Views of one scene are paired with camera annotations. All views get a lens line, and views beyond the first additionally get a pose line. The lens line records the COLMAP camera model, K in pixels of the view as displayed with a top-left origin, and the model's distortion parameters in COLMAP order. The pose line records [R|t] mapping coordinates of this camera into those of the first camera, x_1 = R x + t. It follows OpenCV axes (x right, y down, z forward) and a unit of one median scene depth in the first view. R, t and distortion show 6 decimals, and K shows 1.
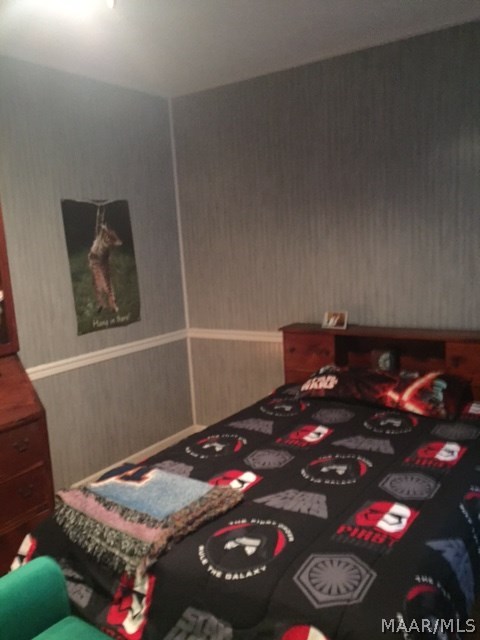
lens RADIAL K [[545.6, 0, 240.0], [0, 545.6, 320.0], [0, 0, 1]] dist [0.074359, -0.104969]
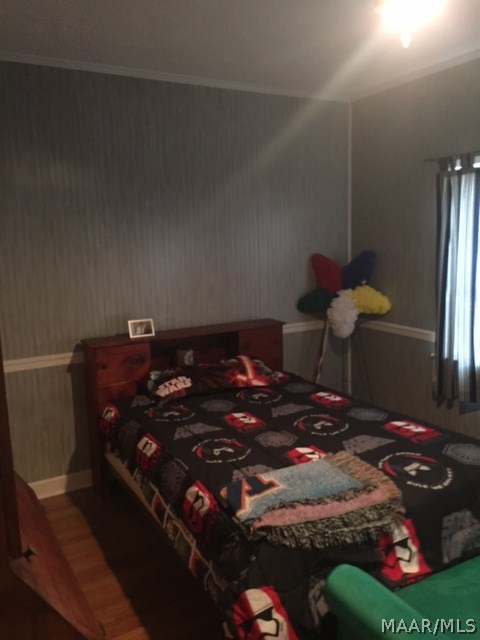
lens RADIAL K [[532.7, 0, 240.0], [0, 532.7, 320.0], [0, 0, 1]] dist [0.006924, 0.009445]
pose [[0.454098, -0.089392, 0.886456, -0.753192], [0.130517, 0.990895, 0.033065, -0.030095], [-0.881340, 0.100683, 0.461631, 0.423914]]
